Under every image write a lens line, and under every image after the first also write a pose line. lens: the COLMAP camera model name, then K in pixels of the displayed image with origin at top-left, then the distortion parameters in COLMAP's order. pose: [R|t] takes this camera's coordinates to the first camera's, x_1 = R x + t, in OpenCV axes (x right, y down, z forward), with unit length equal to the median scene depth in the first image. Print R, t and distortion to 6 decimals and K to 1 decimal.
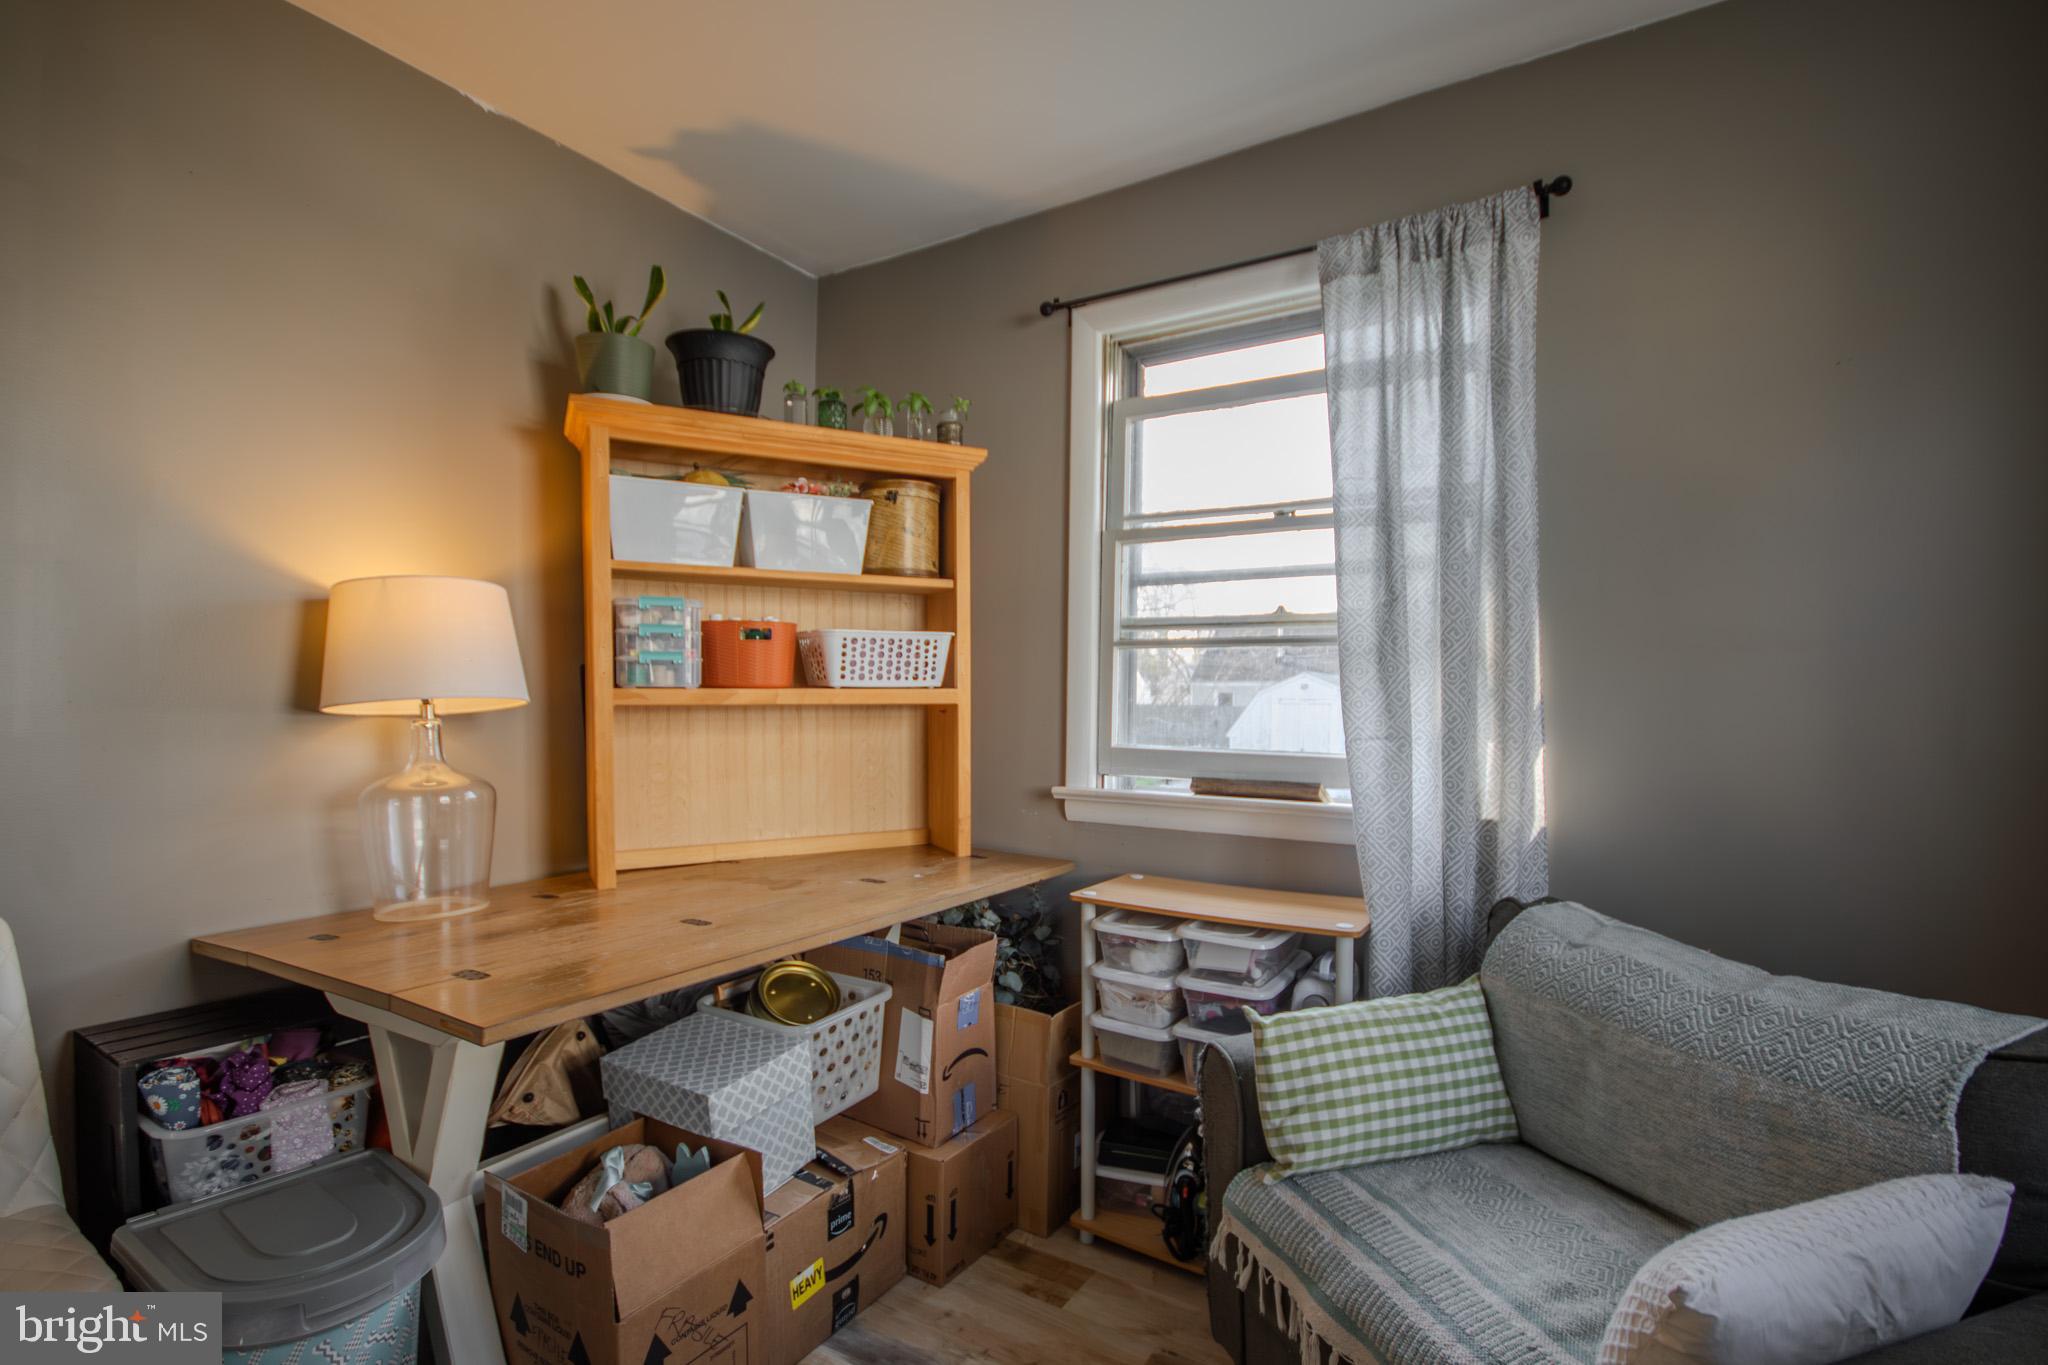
lens RADIAL K [[951.5, 0, 1026.4], [0, 951.5, 694.1], [0, 0, 1]] dist [0.001438, -0.007769]
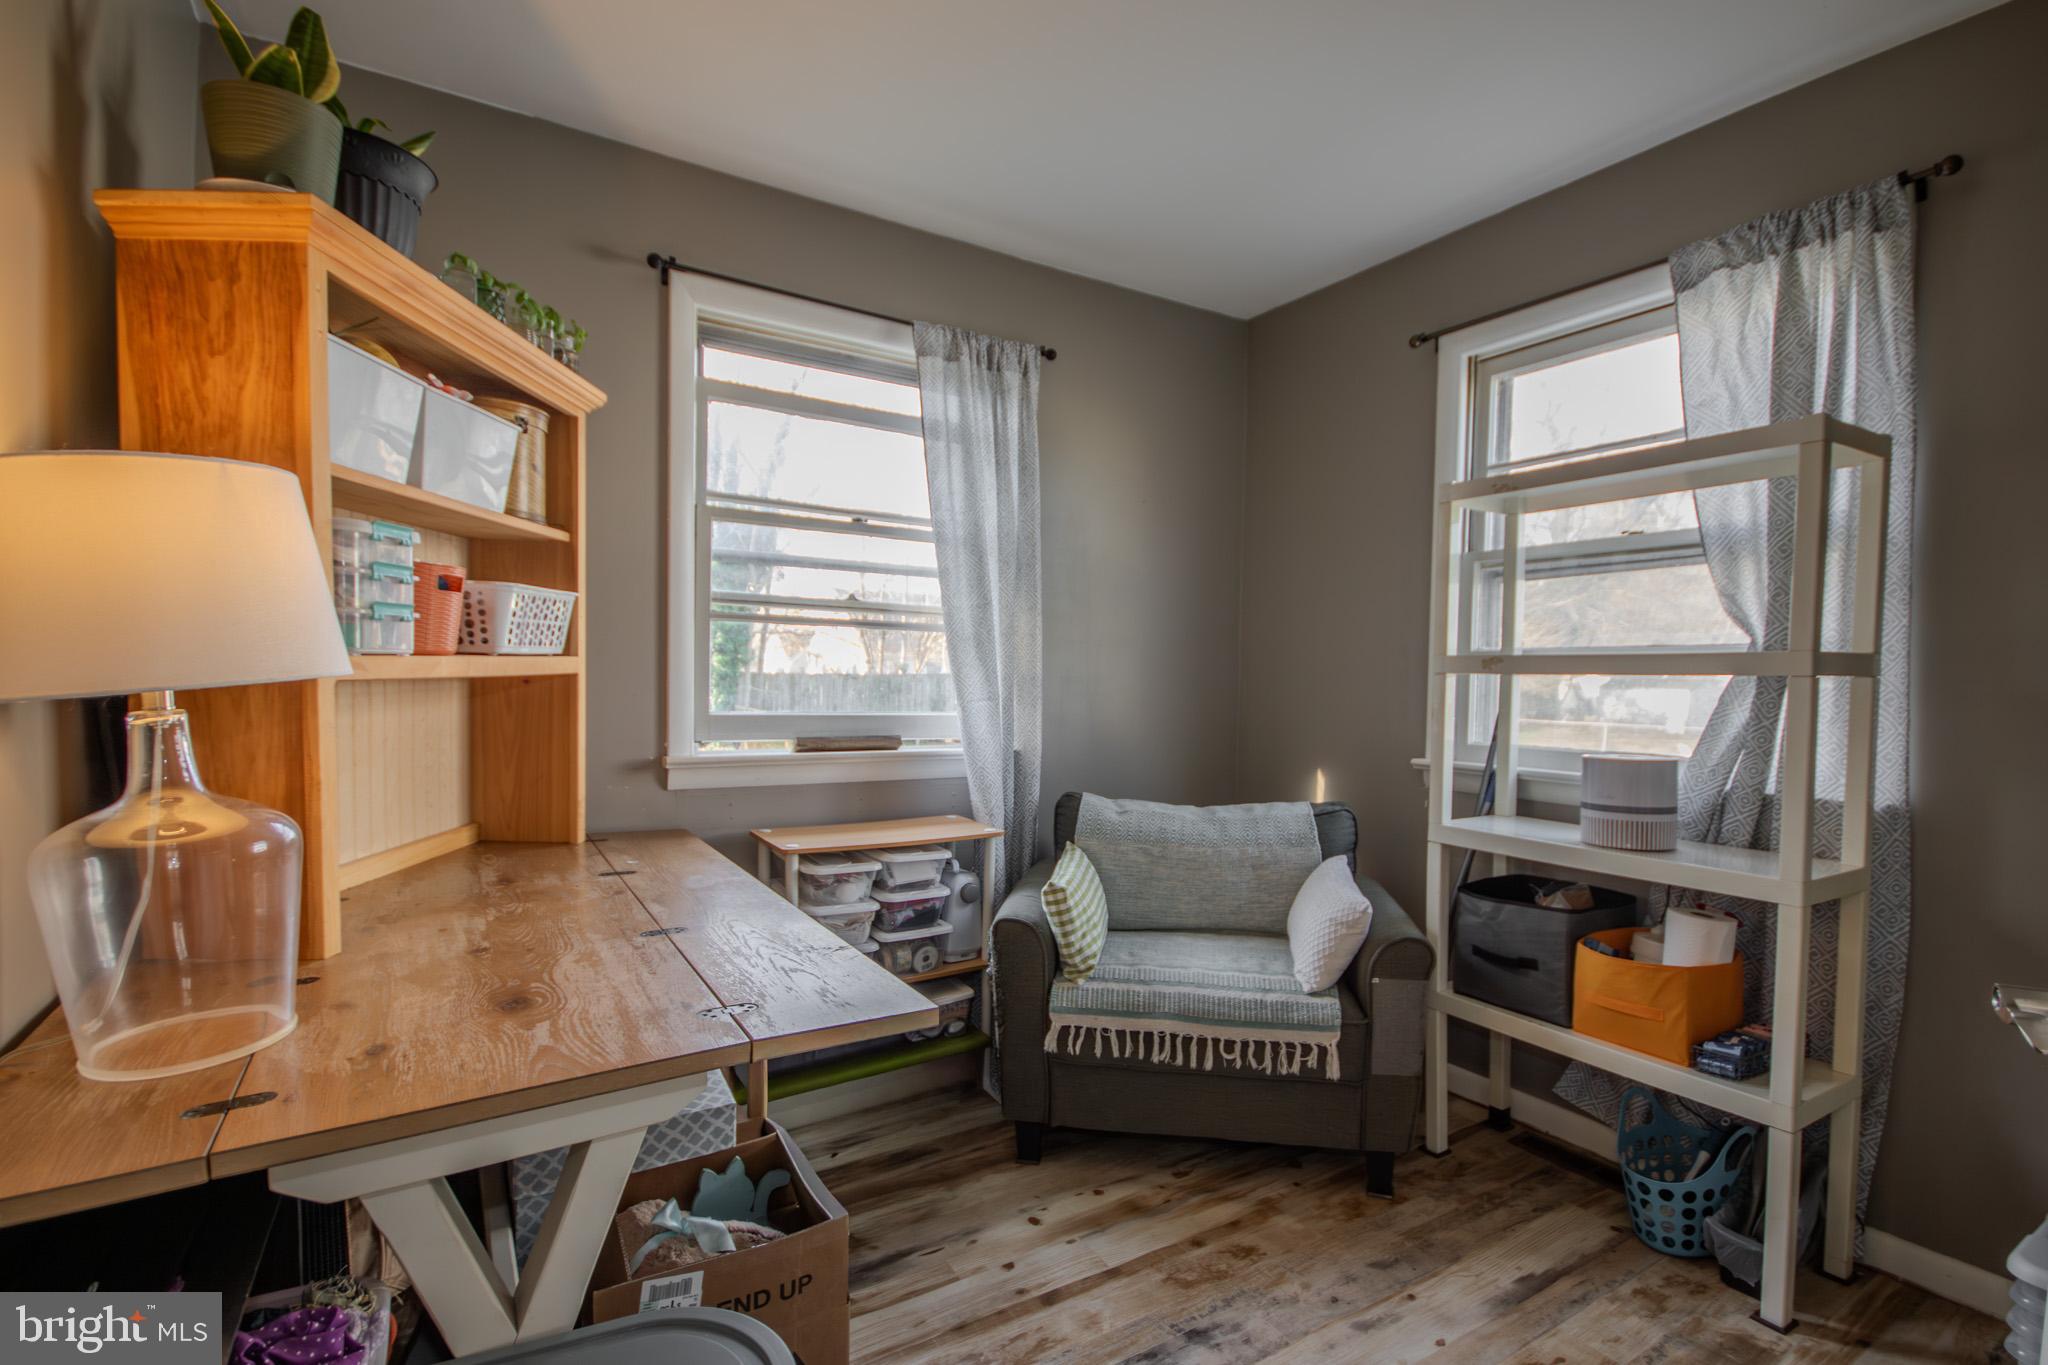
lens RADIAL K [[951.5, 0, 1034.7], [0, 951.5, 691.0], [0, 0, 1]] dist [0.001438, -0.007769]
pose [[0.443180, -0.016784, 0.896275, -0.773297], [-0.019435, 0.999410, 0.028326, -0.007678], [-0.896222, -0.029972, 0.442593, 0.254601]]
